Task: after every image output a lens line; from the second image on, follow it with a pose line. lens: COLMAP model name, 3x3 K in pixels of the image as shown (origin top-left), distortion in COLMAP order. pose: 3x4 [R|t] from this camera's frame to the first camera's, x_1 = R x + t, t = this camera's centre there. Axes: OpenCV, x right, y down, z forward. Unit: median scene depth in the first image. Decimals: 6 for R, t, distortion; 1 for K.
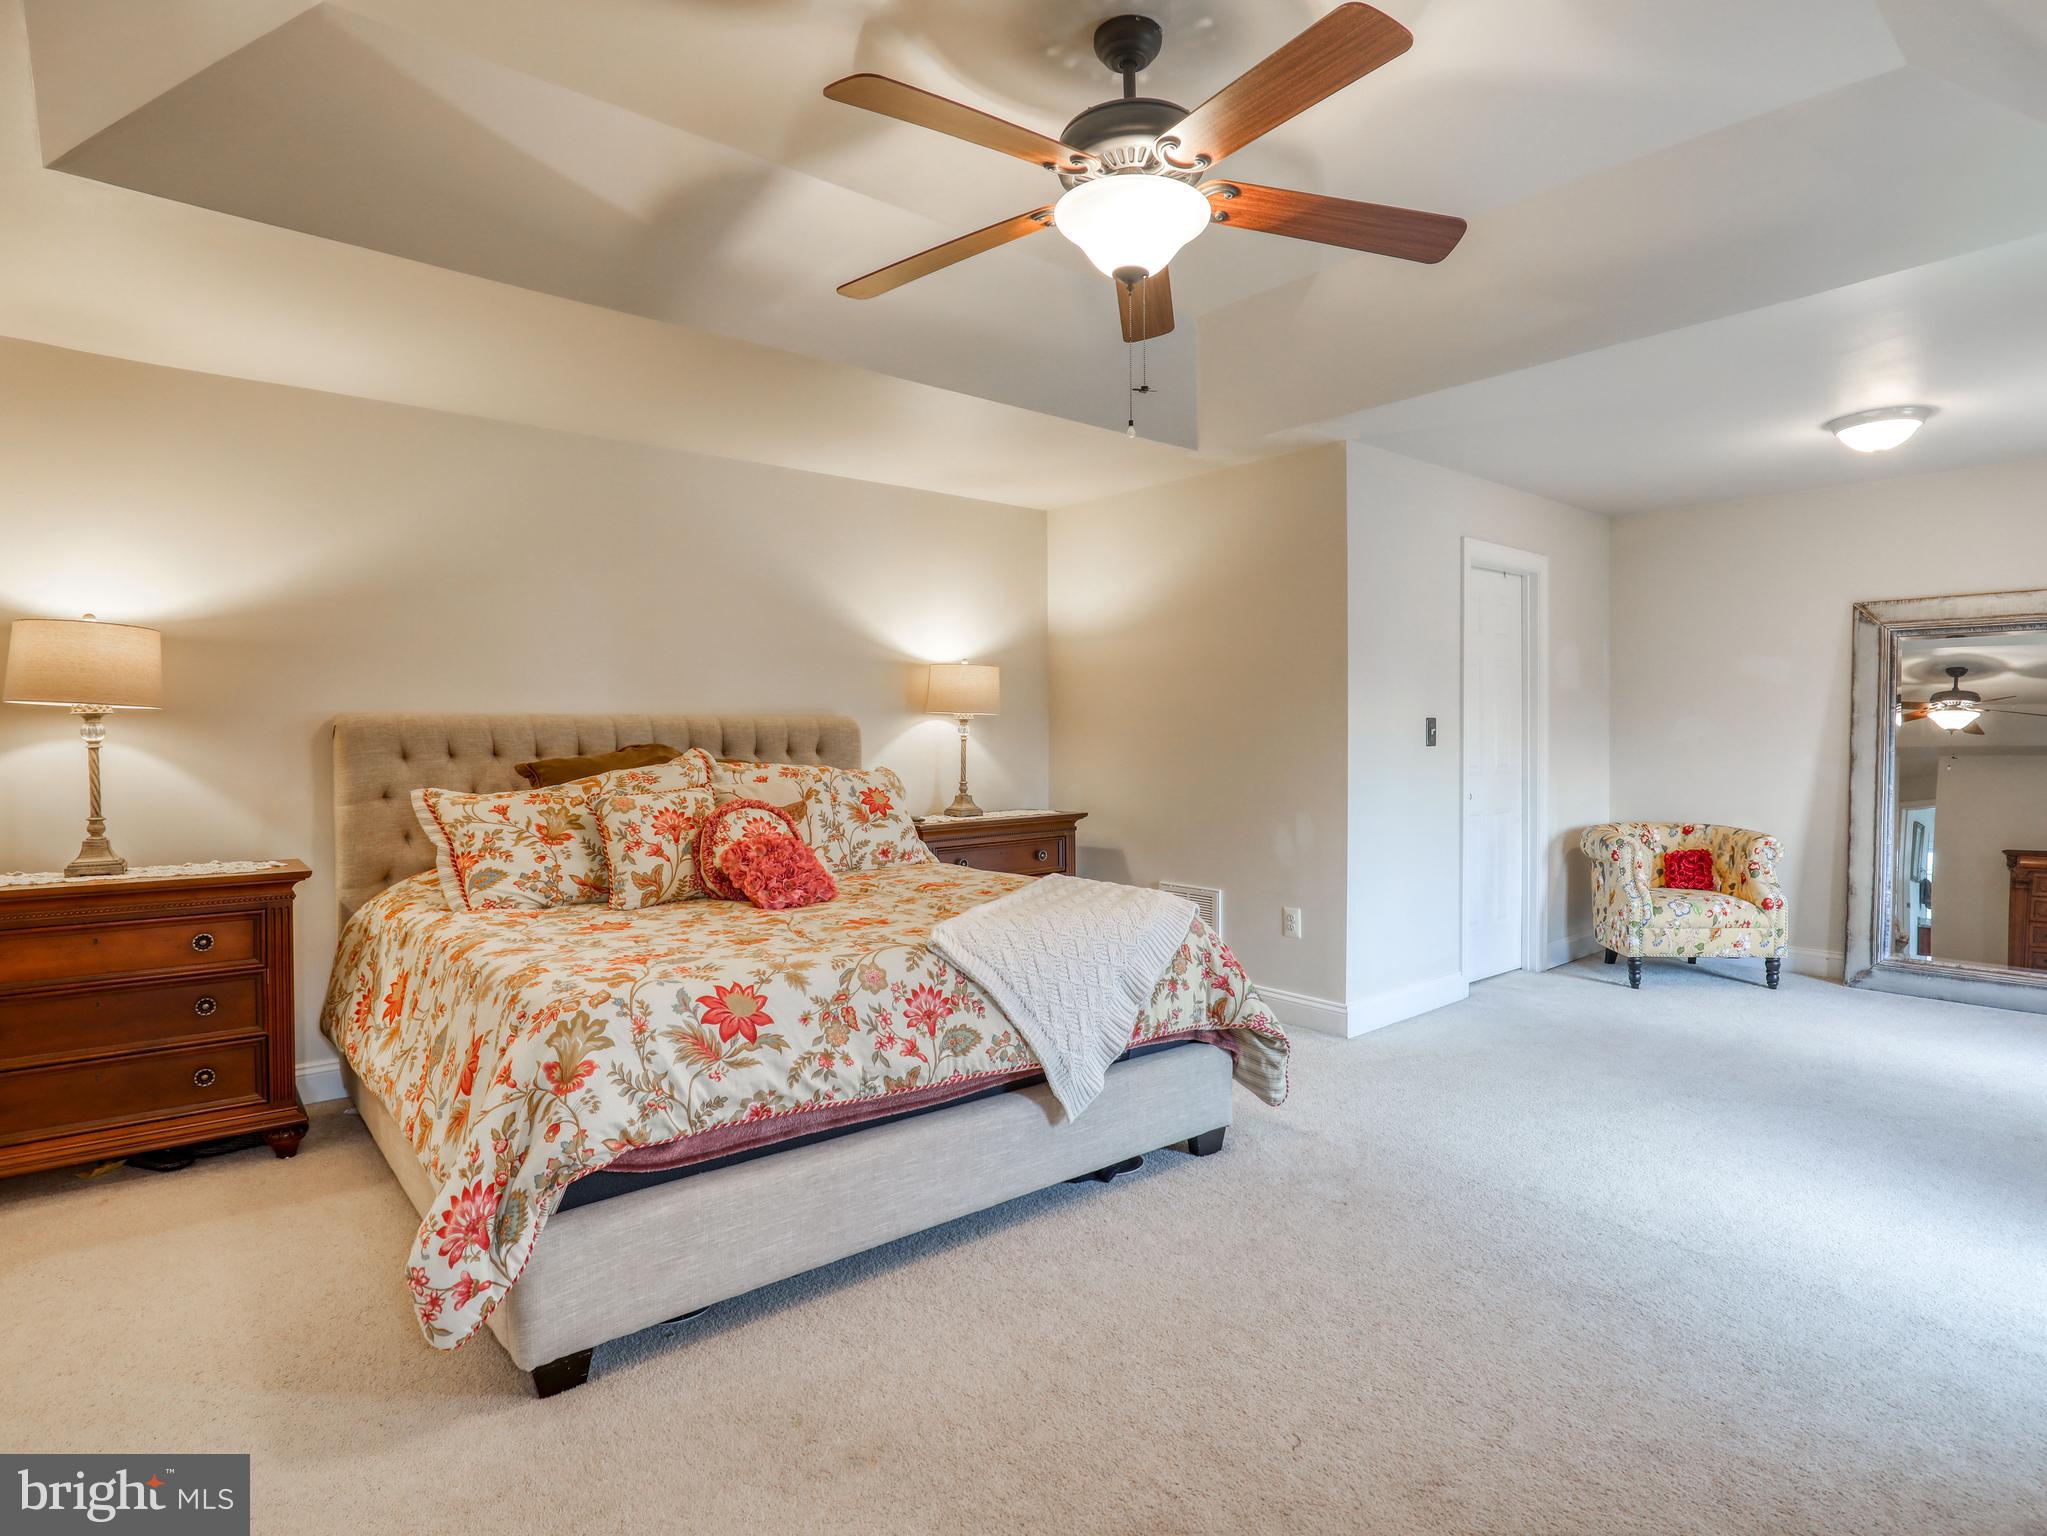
lens RADIAL K [[1069.7, 0, 1013.0], [0, 1069.7, 773.8], [0, 0, 1]] dist [-0.014118, 0.000742]
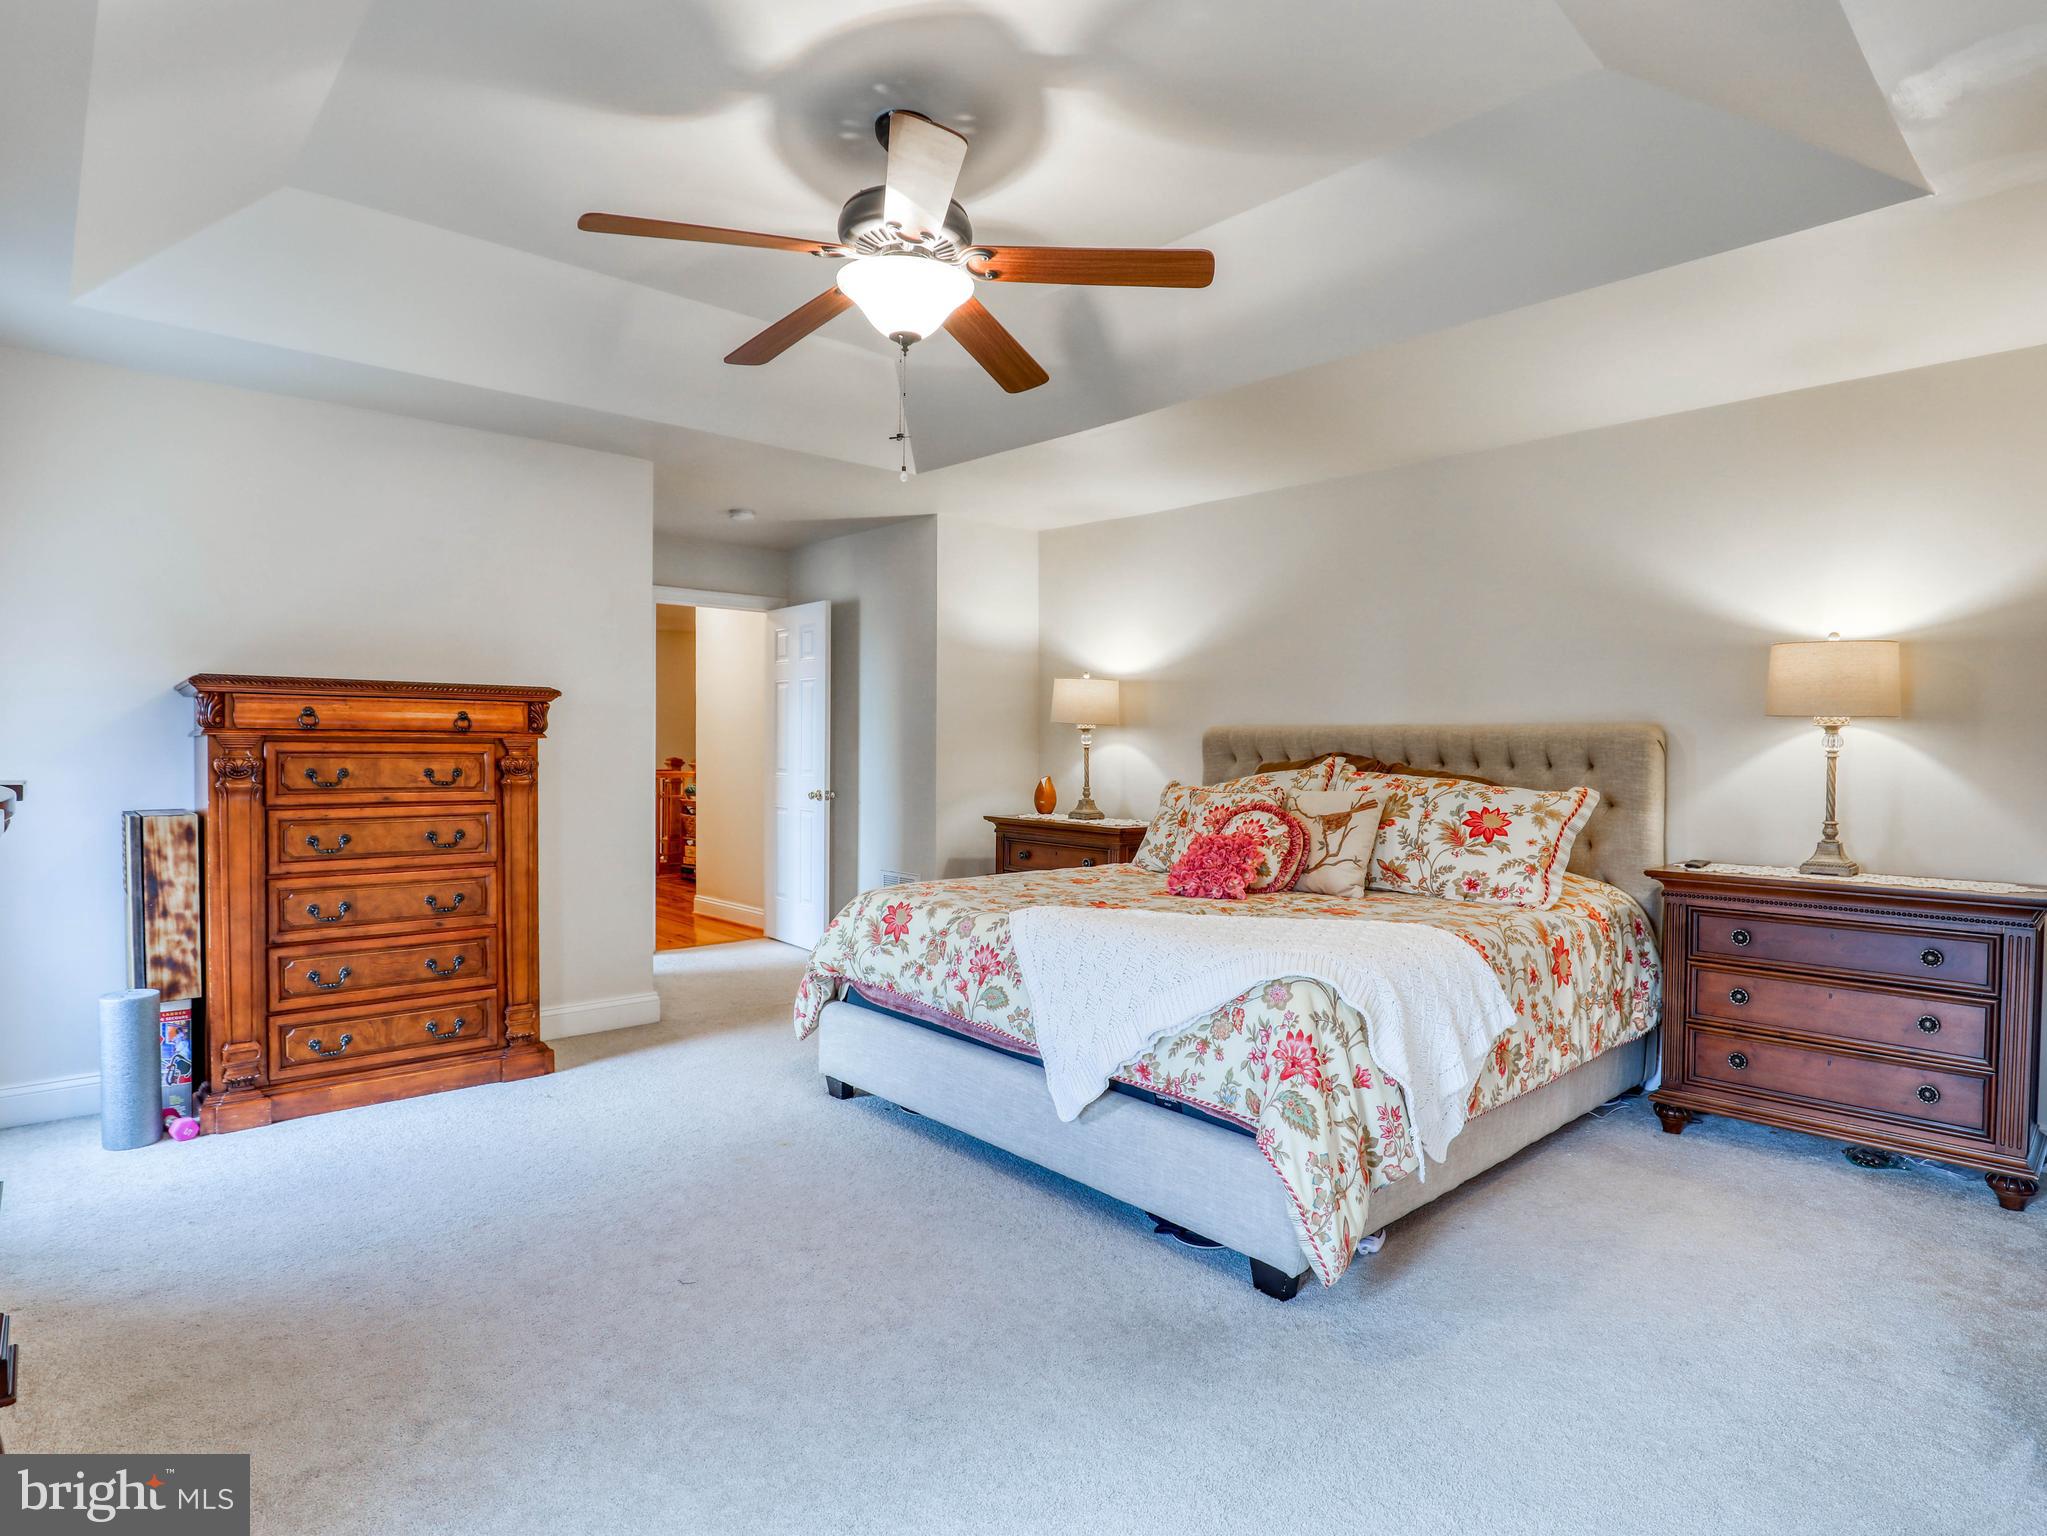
lens RADIAL K [[1069.7, 0, 1013.0], [0, 1069.7, 773.8], [0, 0, 1]] dist [-0.014118, 0.000742]
pose [[0.060208, 0.034262, -0.997598, 0.918675], [-0.042593, 0.998589, 0.031726, -0.033375], [0.997277, 0.040581, 0.061583, 0.752162]]
